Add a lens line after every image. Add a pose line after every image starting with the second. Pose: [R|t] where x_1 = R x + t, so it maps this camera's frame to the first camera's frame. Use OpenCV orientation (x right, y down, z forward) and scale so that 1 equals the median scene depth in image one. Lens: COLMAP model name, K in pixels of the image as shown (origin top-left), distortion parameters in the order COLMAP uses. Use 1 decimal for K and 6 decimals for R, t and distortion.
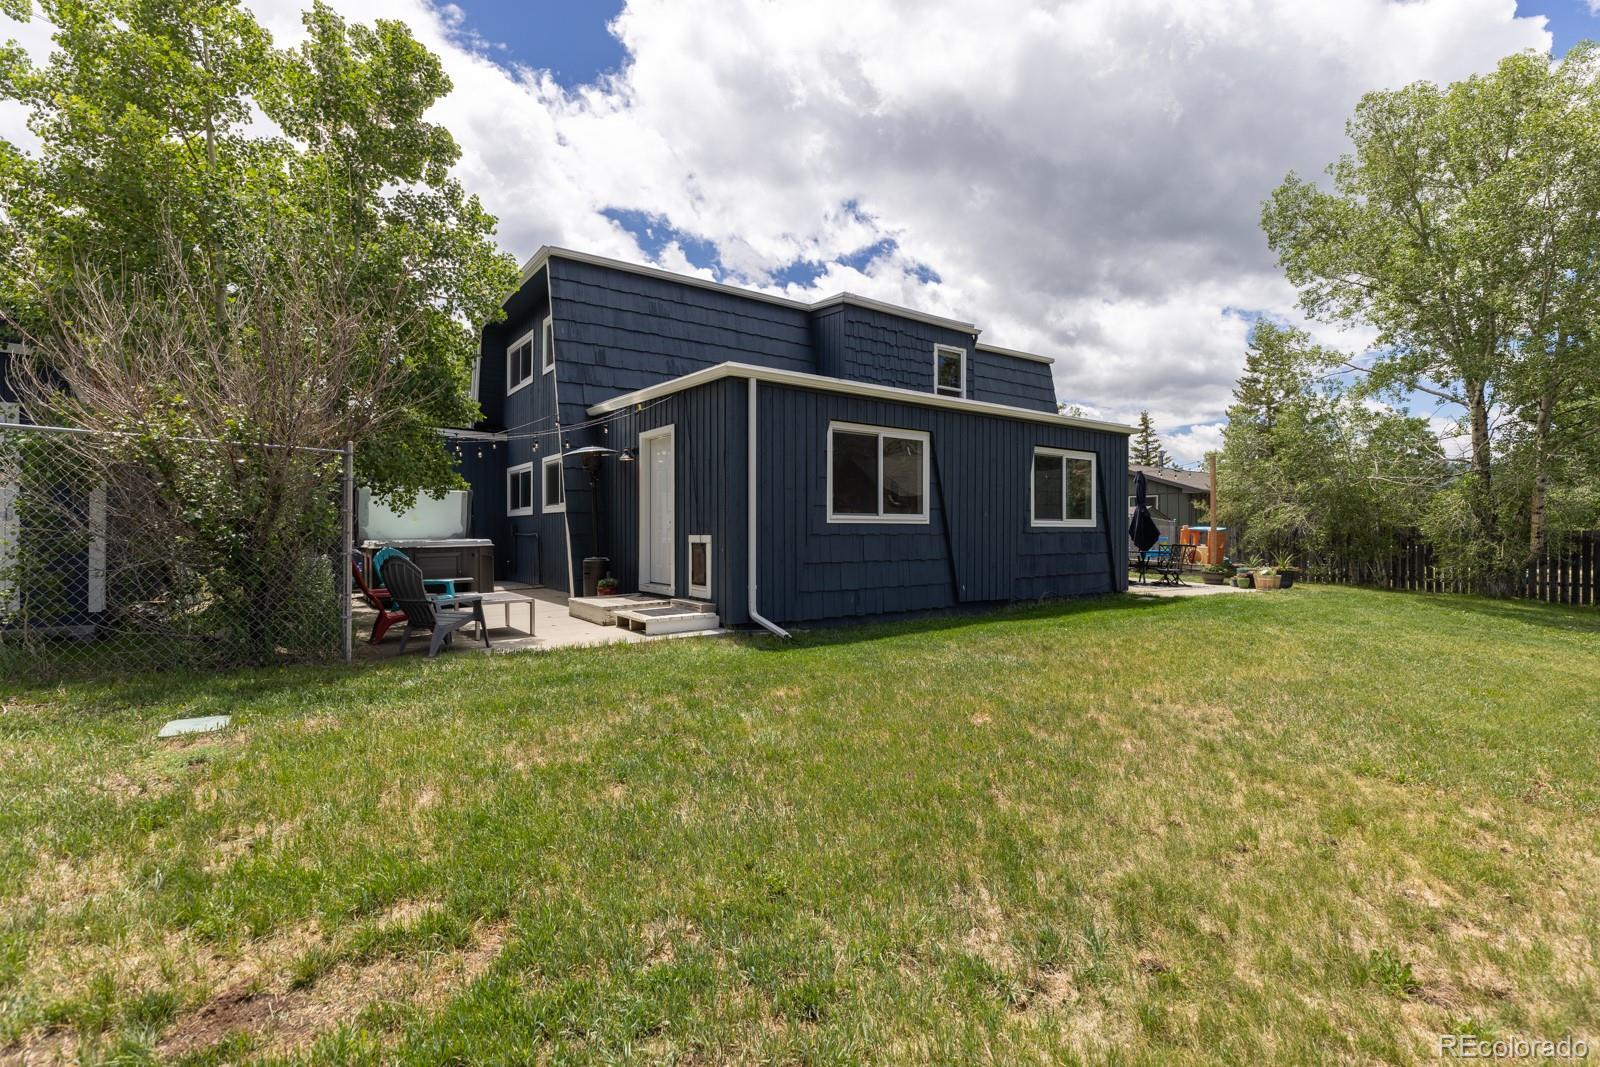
lens RADIAL K [[712.6, 0, 795.9], [0, 712.6, 522.9], [0, 0, 1]] dist [0.001869, 0.000583]
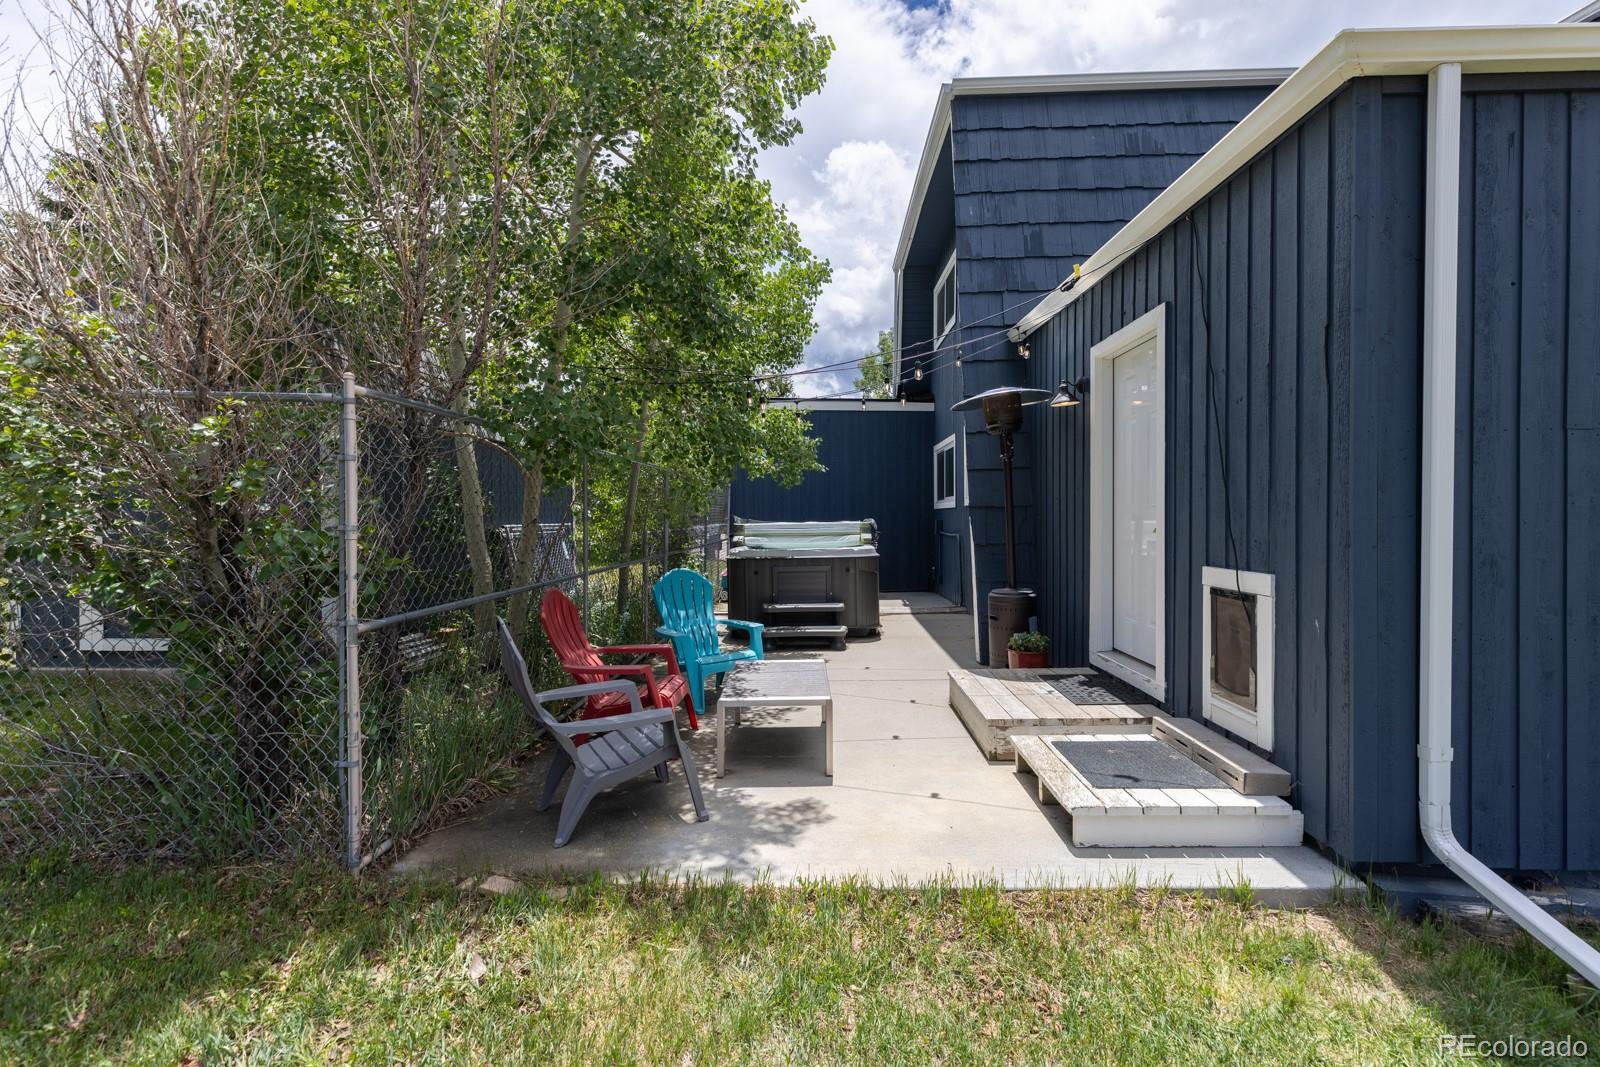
lens RADIAL K [[712.6, 0, 800.6], [0, 712.6, 527.3], [0, 0, 1]] dist [0.001869, 0.000583]
pose [[0.790023, 0.008121, -0.613023, -0.071556], [0.008368, 0.999676, 0.024027, -0.014288], [0.613020, -0.024111, 0.789699, 0.467677]]
